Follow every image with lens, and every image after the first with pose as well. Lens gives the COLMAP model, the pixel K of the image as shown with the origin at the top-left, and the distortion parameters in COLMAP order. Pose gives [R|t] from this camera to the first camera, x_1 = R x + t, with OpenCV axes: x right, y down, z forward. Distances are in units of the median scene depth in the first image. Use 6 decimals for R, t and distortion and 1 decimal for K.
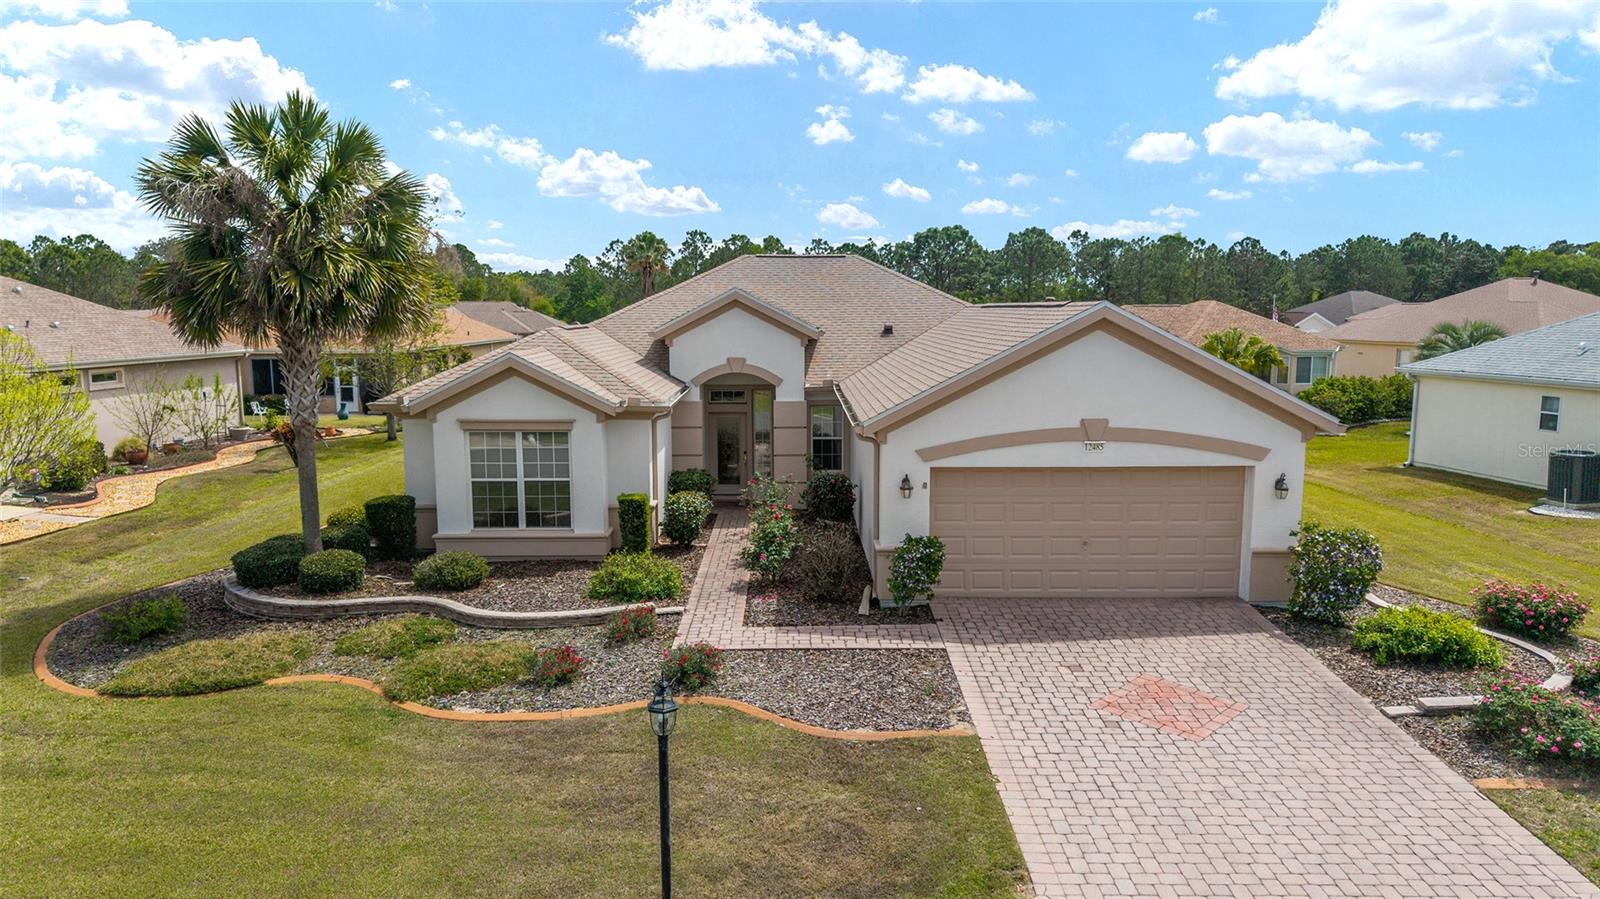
lens RADIAL K [[1069.4, 0, 800.0], [0, 1069.4, 449.5], [0, 0, 1]] dist [0.048668, -0.056578]
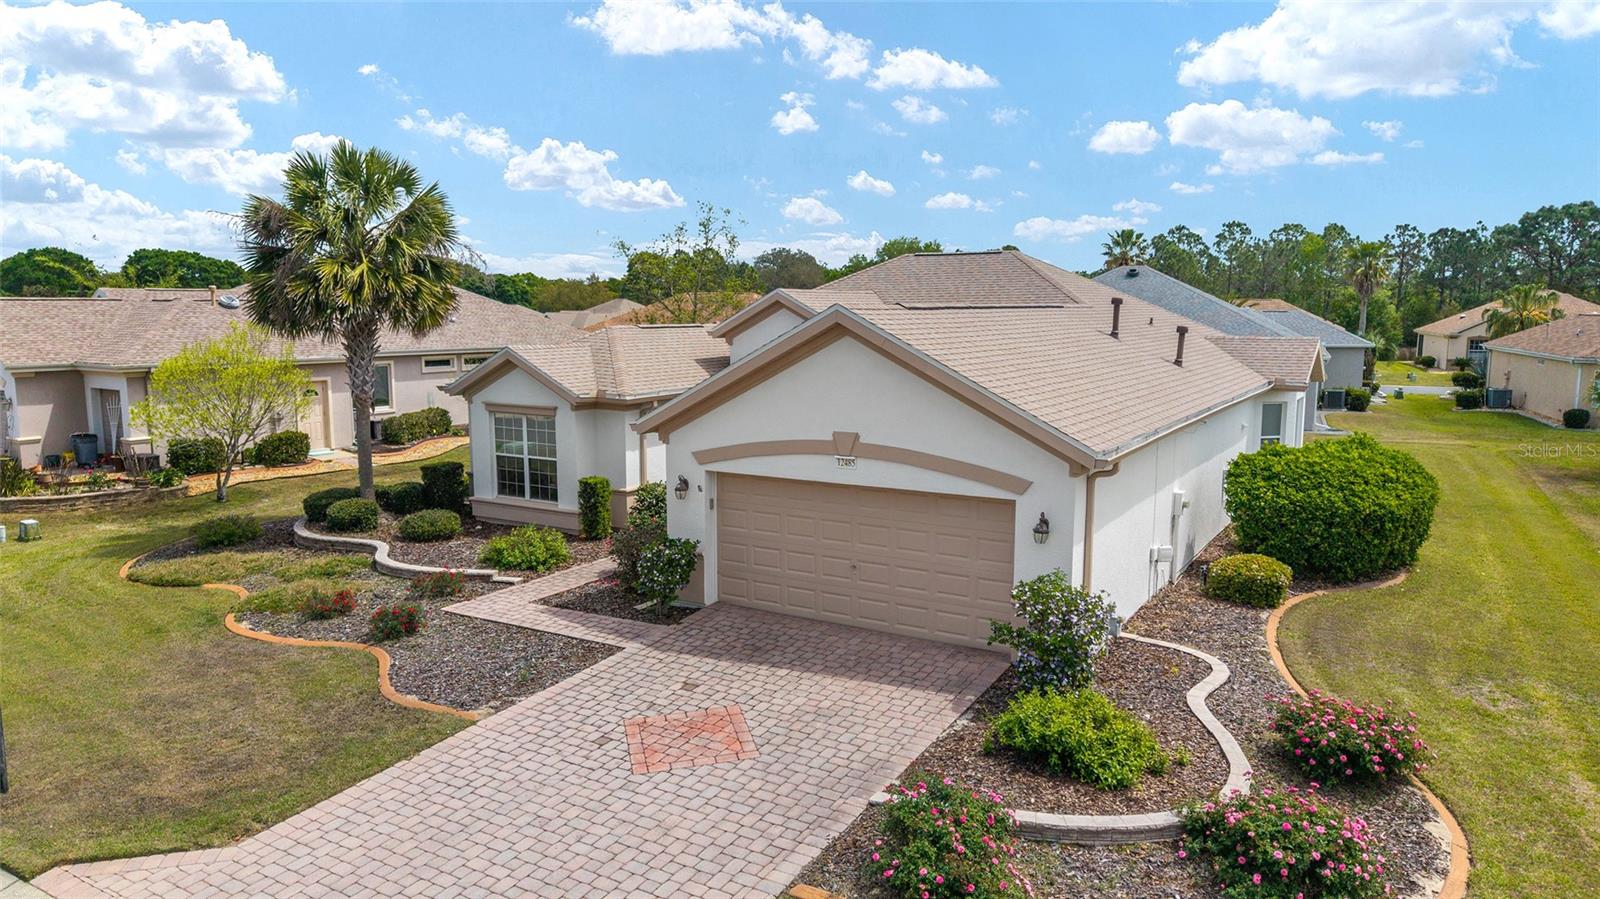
lens RADIAL K [[1069.4, 0, 800.0], [0, 1069.4, 449.5], [0, 0, 1]] dist [0.048668, -0.056578]
pose [[0.849078, 0.070884, -0.523490, 0.715986], [-0.069959, 0.997317, 0.021572, -0.030351], [0.523615, 0.018306, 0.851758, 0.203617]]
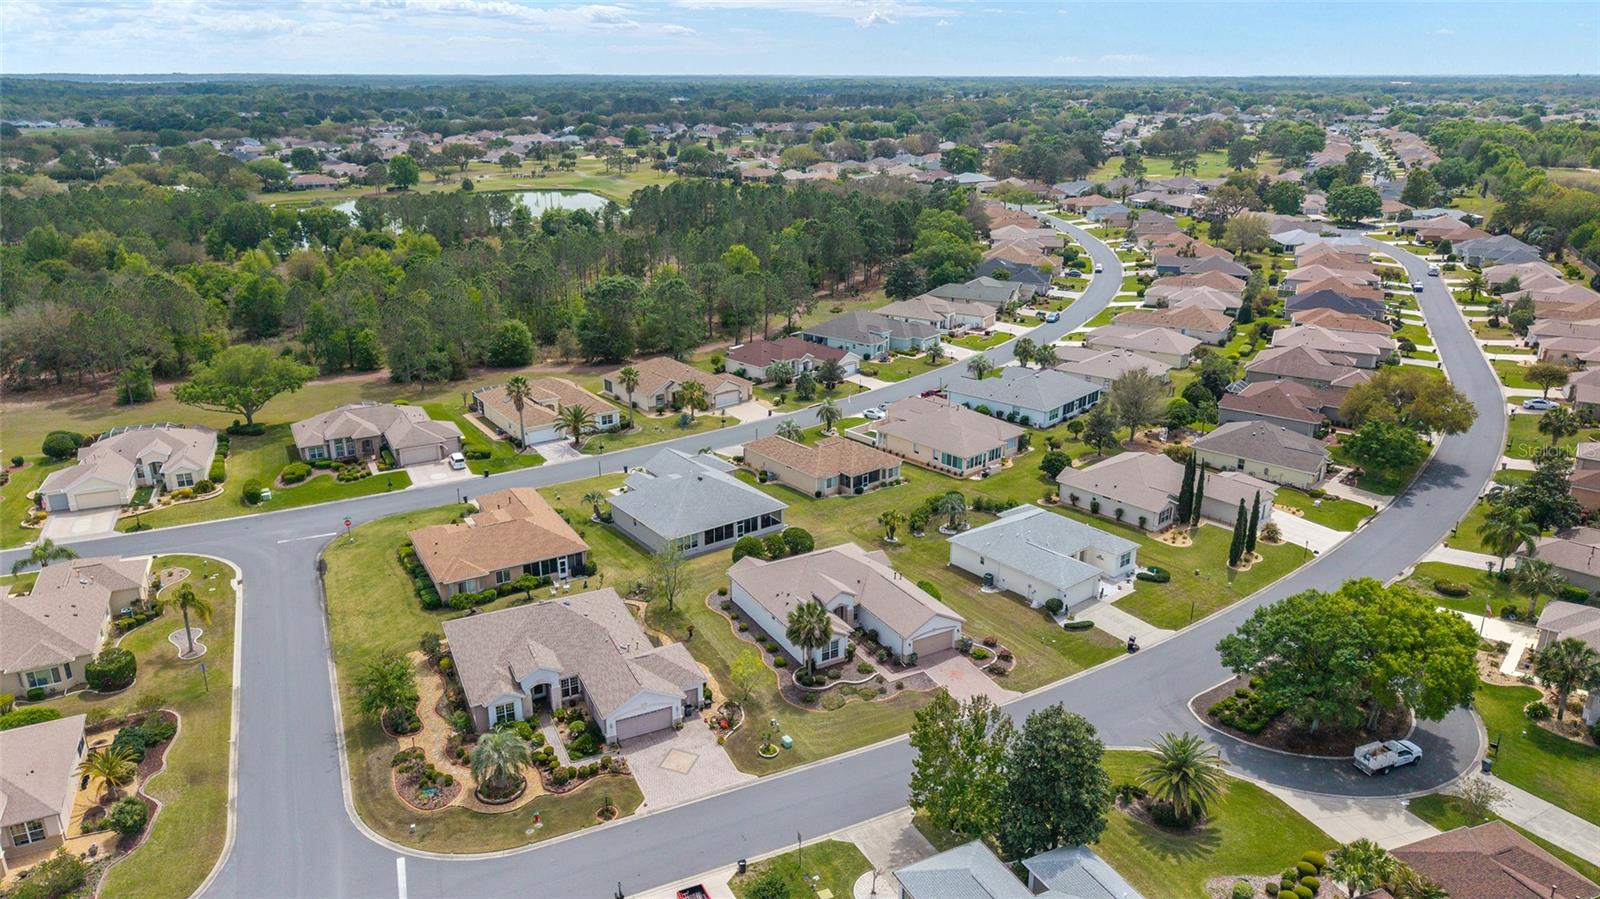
lens RADIAL K [[1069.4, 0, 800.0], [0, 1069.4, 449.5], [0, 0, 1]] dist [0.048668, -0.056578]
pose [[0.875308, -0.160061, 0.456308, -3.090310], [0.064073, 0.973700, 0.218640, -2.451320], [-0.479302, -0.162140, 0.862543, -3.838671]]
